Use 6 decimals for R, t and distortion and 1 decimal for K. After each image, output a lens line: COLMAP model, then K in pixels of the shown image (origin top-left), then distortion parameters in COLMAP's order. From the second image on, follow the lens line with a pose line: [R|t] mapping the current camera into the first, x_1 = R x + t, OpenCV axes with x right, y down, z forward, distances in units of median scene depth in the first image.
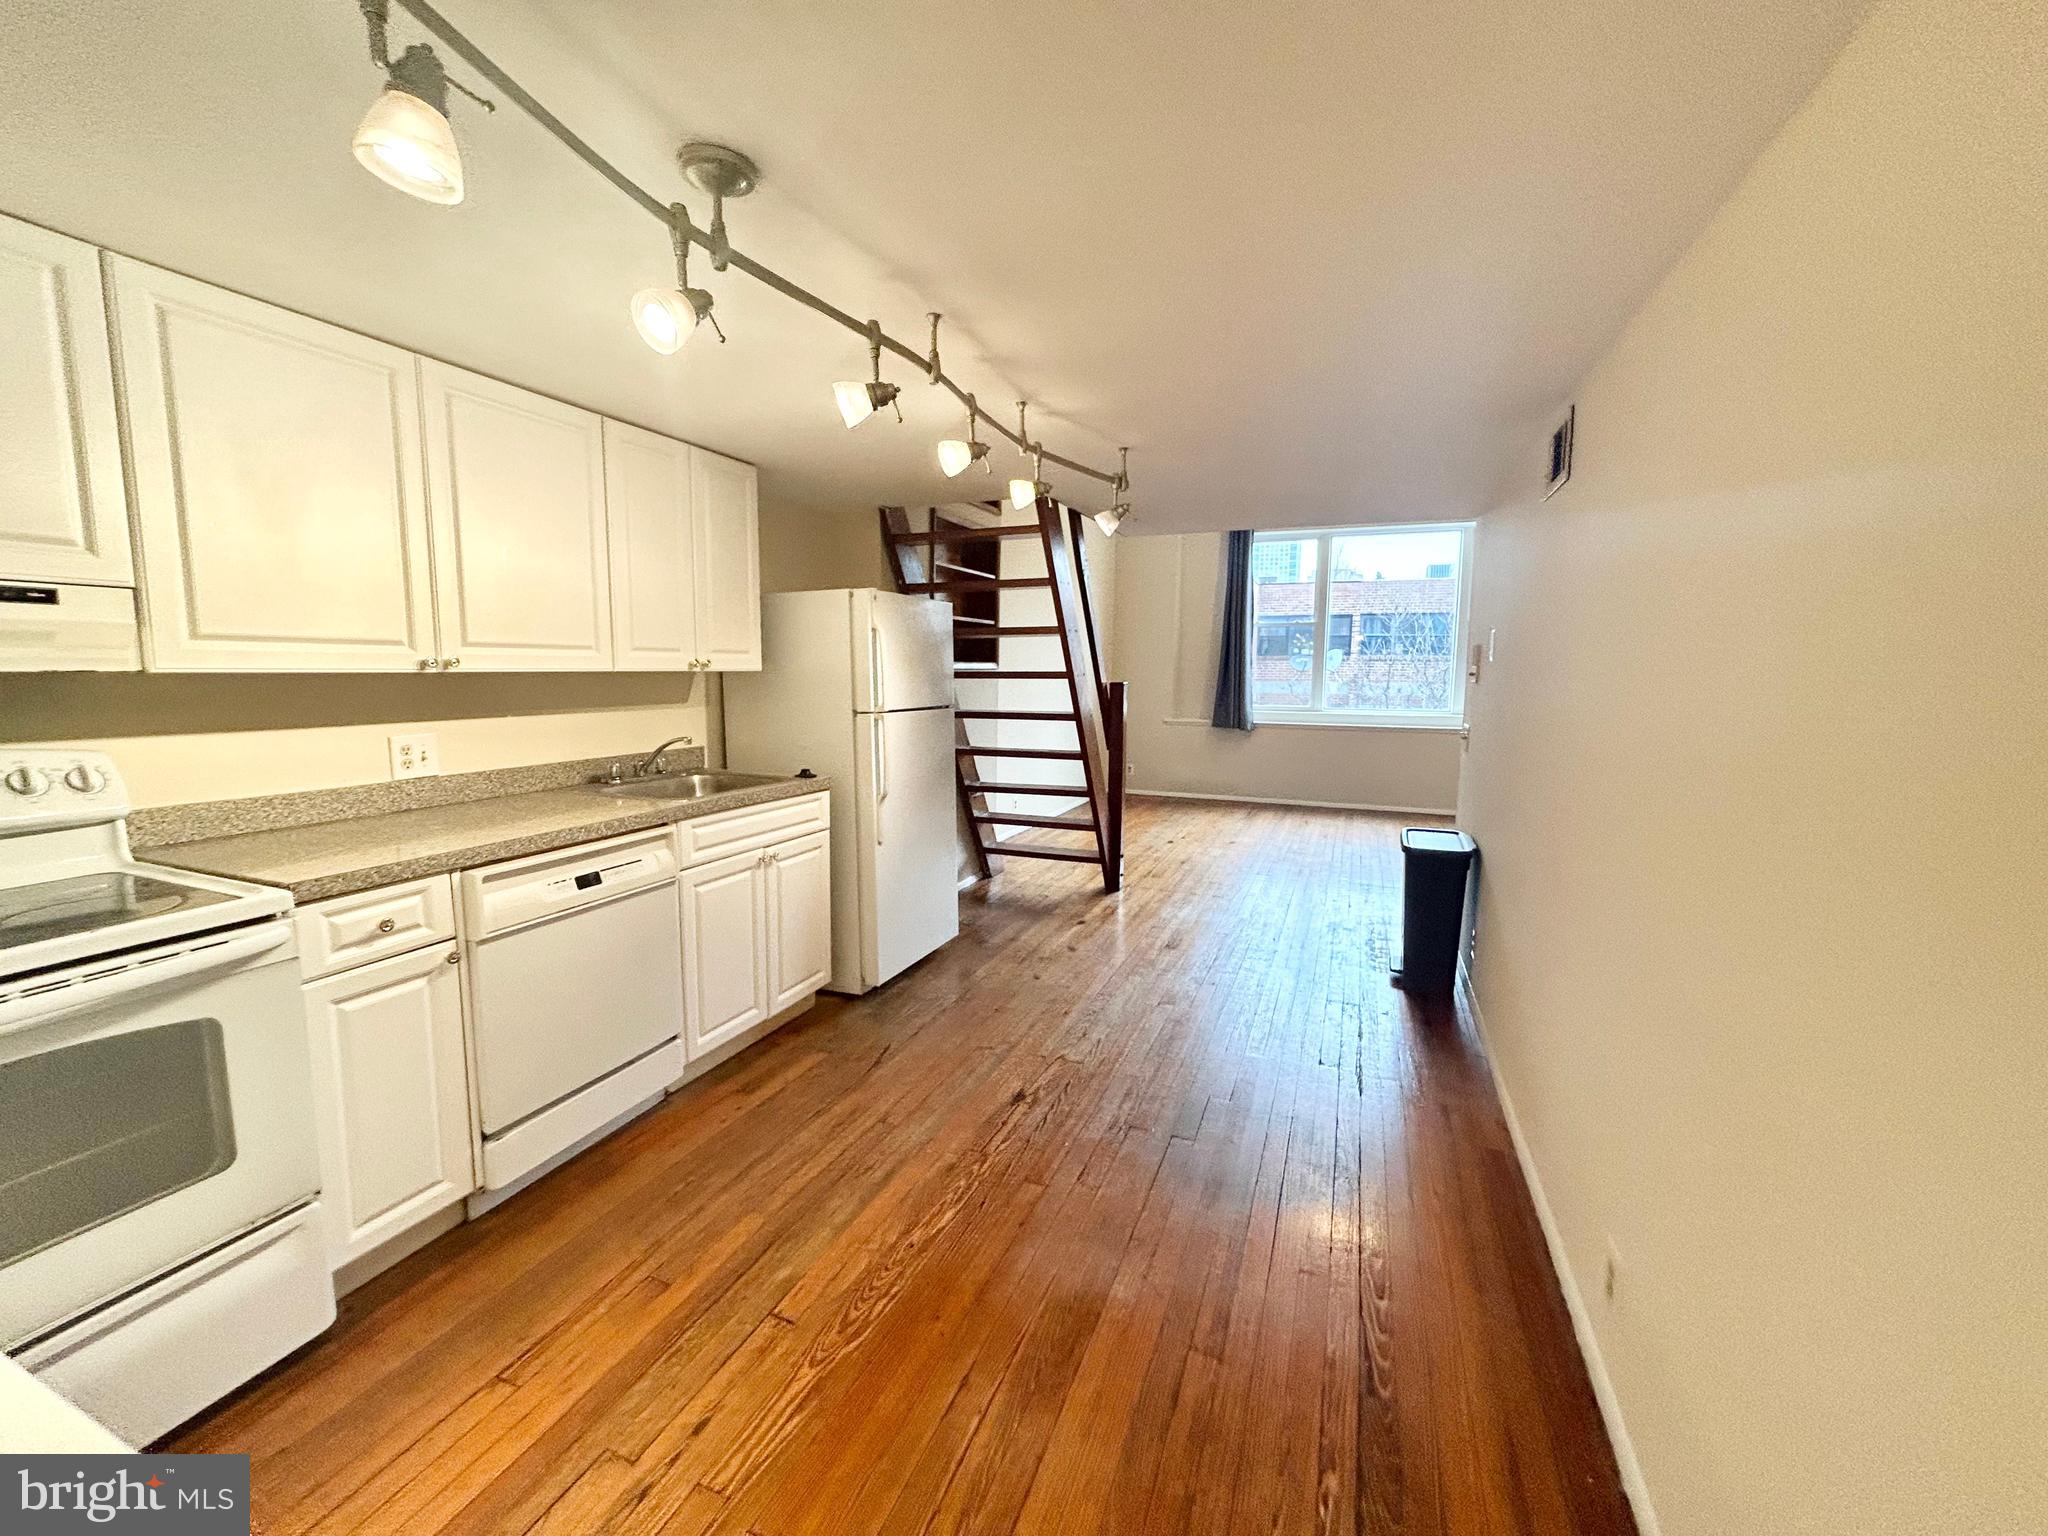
lens RADIAL K [[834.1, 0, 1026.9], [0, 834.1, 765.6], [0, 0, 1]] dist [-0.000078, 0.000314]
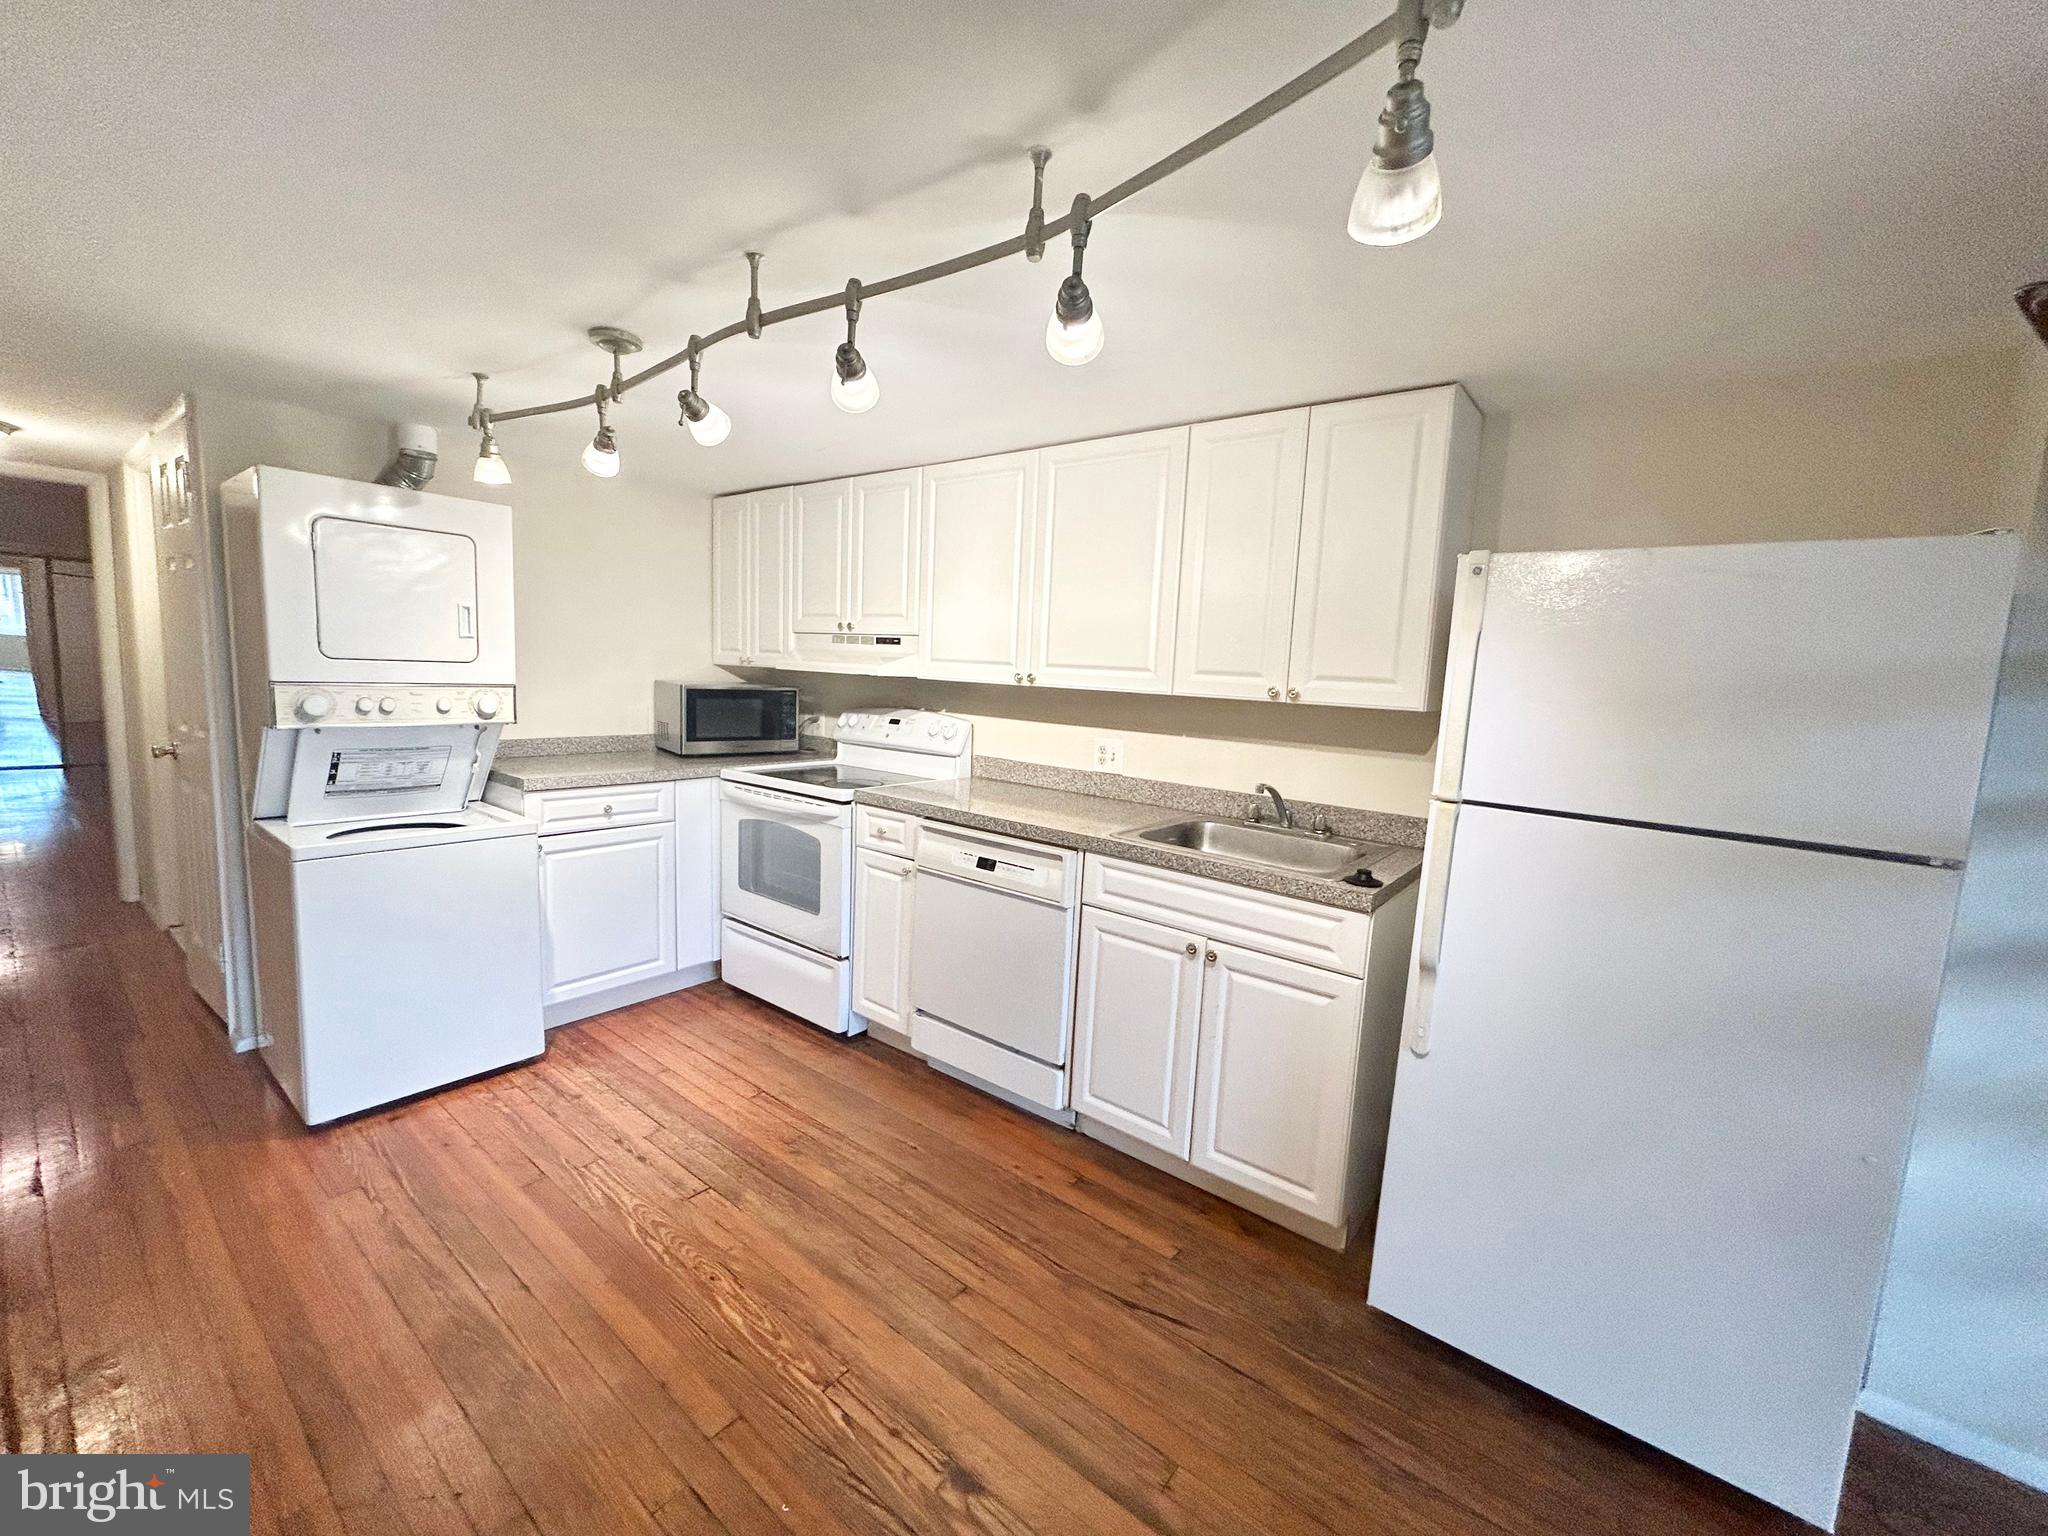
lens RADIAL K [[834.1, 0, 1026.9], [0, 834.1, 765.6], [0, 0, 1]] dist [-0.000078, 0.000314]
pose [[-0.286239, 0.090441, -0.953880, 0.540392], [-0.162701, 0.976490, 0.141408, -0.165443], [0.944243, 0.195674, -0.264795, 1.300134]]
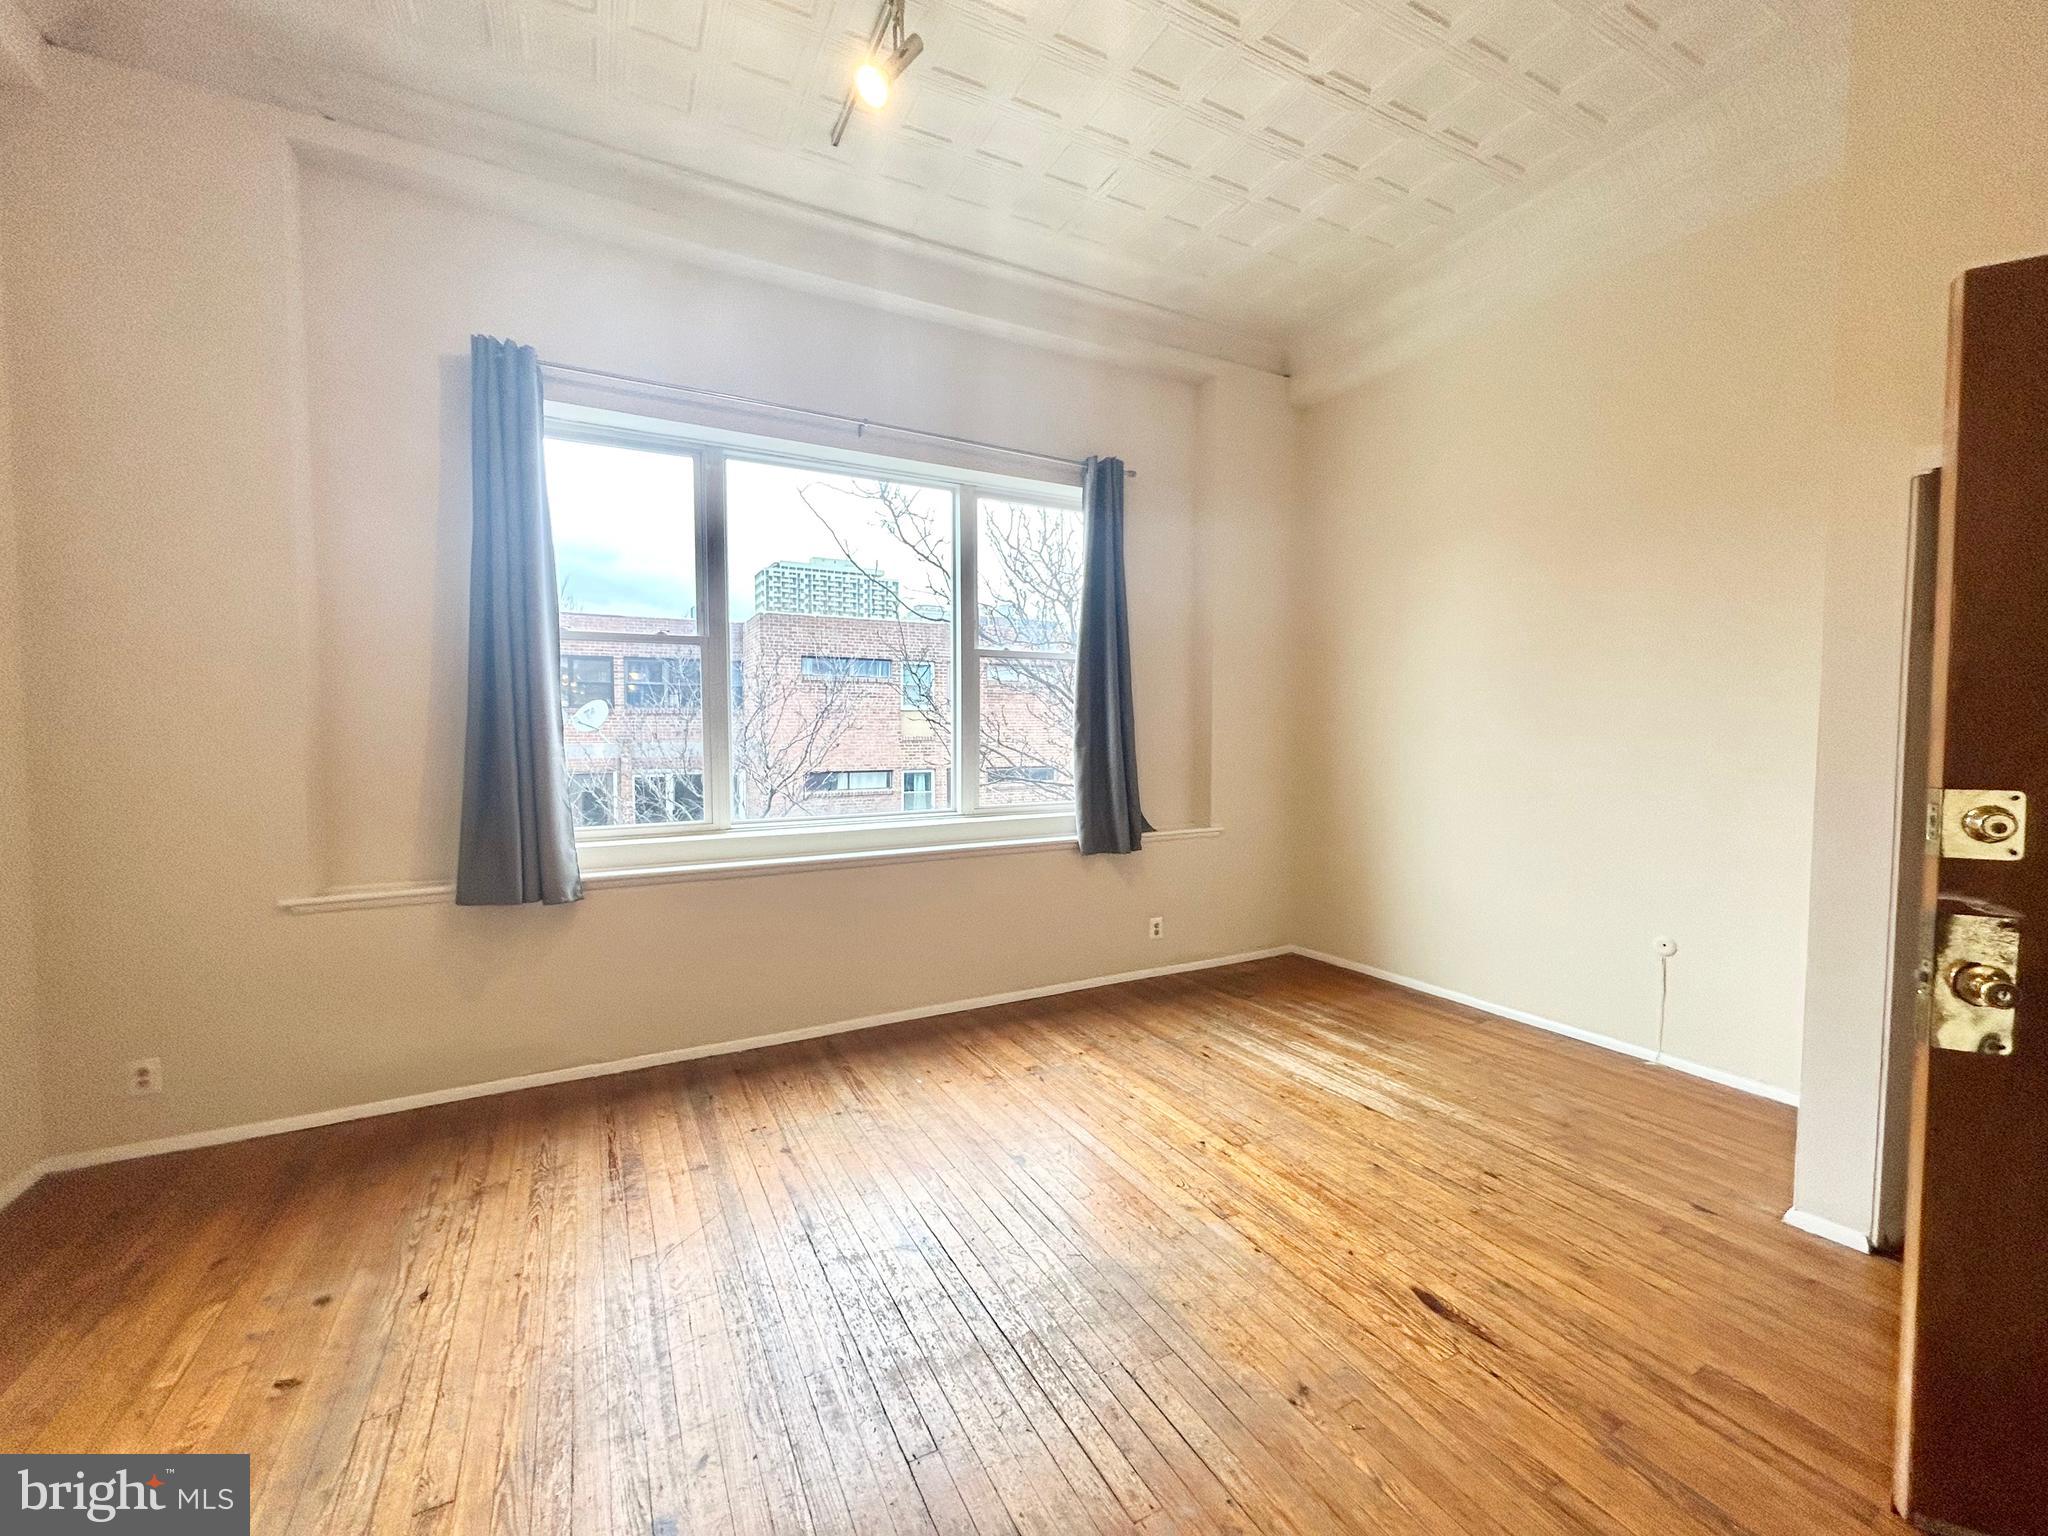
lens RADIAL K [[834.1, 0, 1026.9], [0, 834.1, 765.6], [0, 0, 1]] dist [-0.000078, 0.000314]
pose [[0.650957, -0.056601, 0.757001, 0.100319], [0.103731, 0.994495, -0.014841, -0.065601], [-0.751994, 0.088186, 0.653245, 0.503483]]
